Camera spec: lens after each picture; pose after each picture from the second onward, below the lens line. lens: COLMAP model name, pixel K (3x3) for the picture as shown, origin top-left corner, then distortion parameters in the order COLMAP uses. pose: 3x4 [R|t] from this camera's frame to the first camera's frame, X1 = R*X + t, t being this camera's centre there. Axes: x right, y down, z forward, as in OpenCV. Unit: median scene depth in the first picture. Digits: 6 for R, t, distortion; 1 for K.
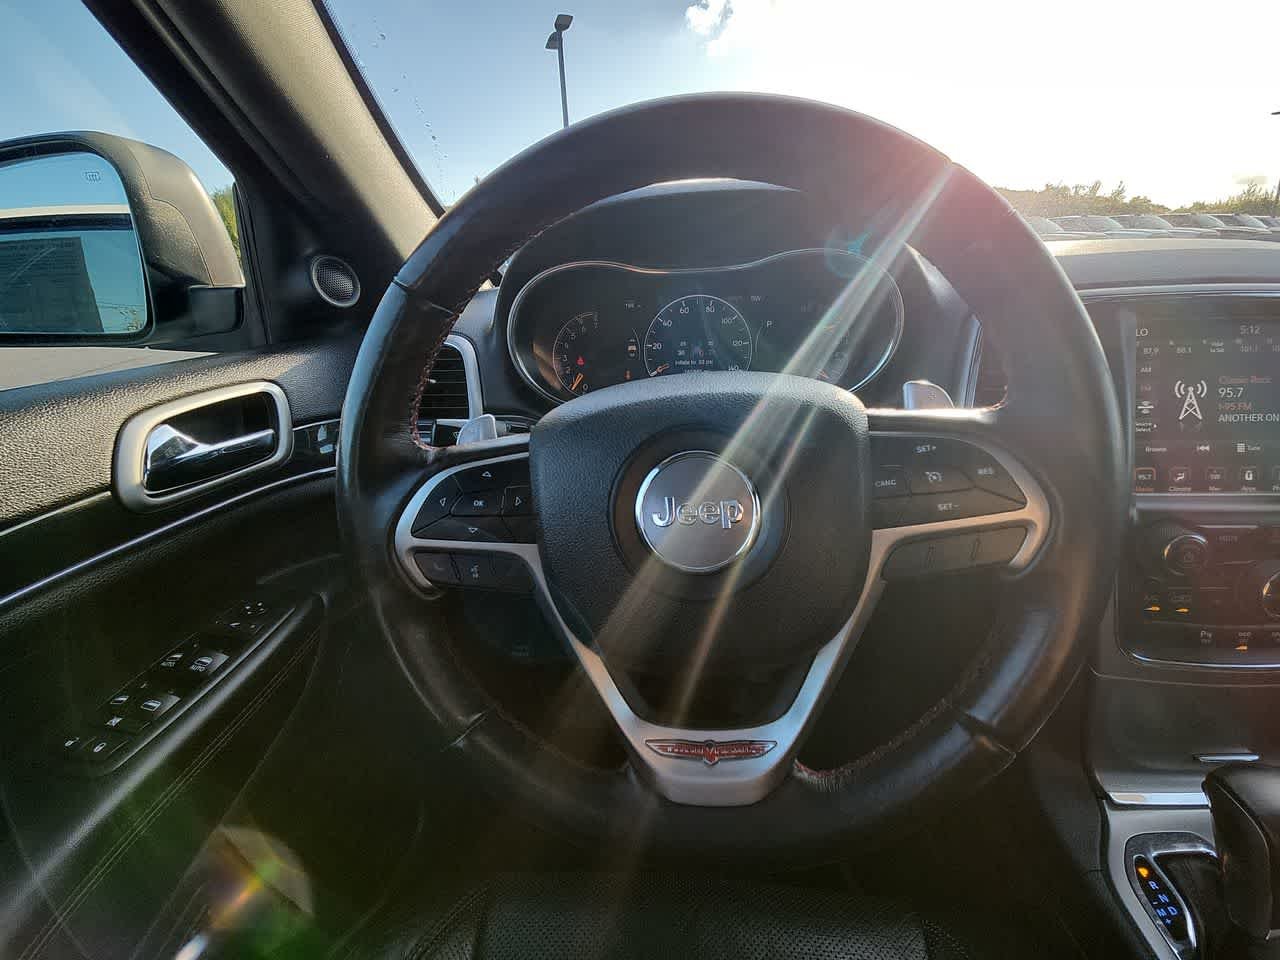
lens RADIAL K [[524.8, 0, 644.8], [0, 524.8, 483.4], [0, 0, 1]] dist [0.001402, -0.000143]
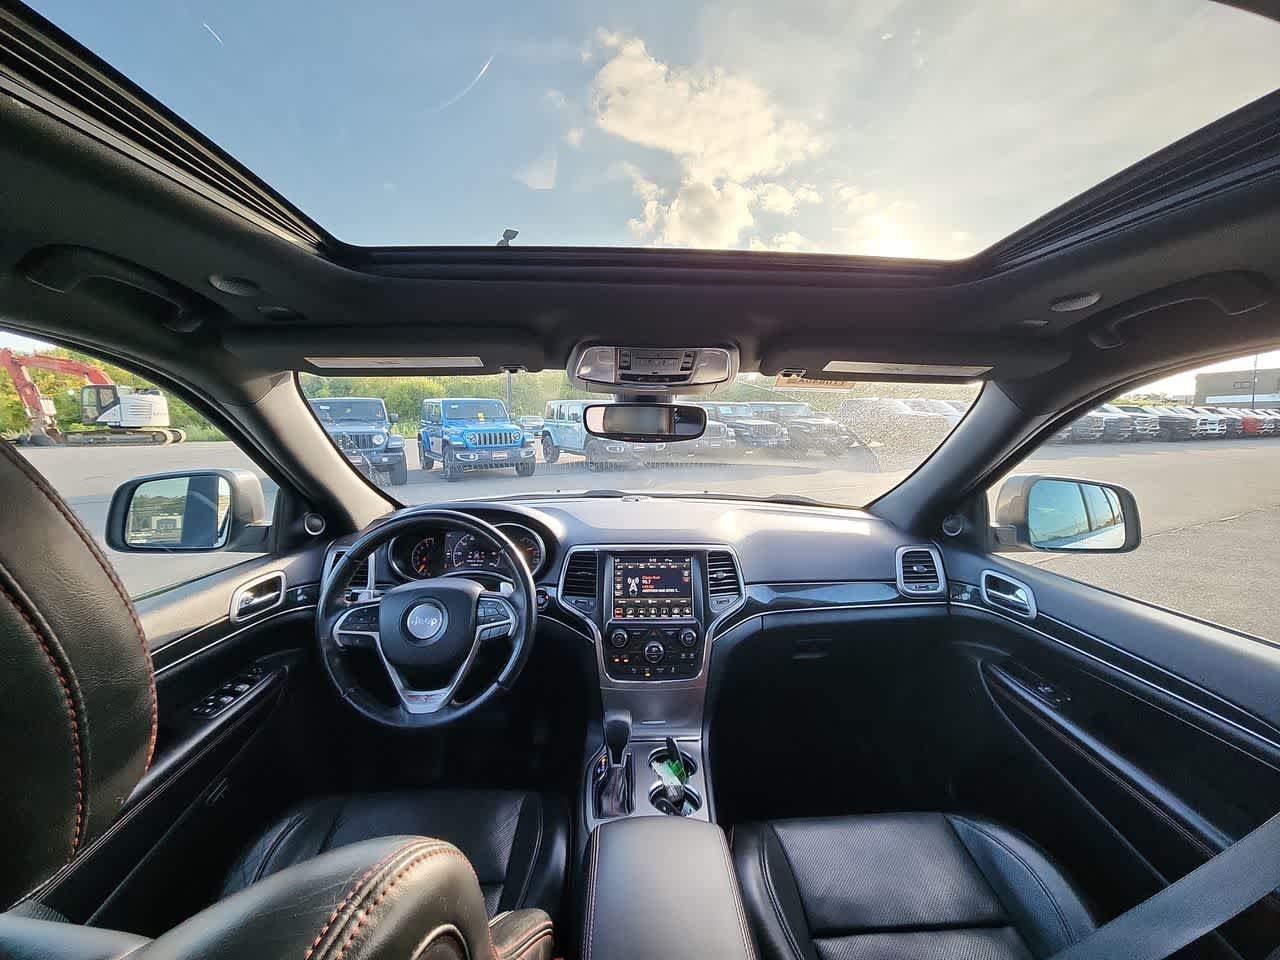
lens RADIAL K [[524.8, 0, 642.8], [0, 524.8, 477.3], [0, 0, 1]] dist [0.001402, -0.000143]
pose [[0.992004, 0.032556, 0.121931, 0.740465], [0.001700, 0.962619, -0.270854, 0.055927], [-0.126191, 0.268895, 0.954867, -1.929999]]
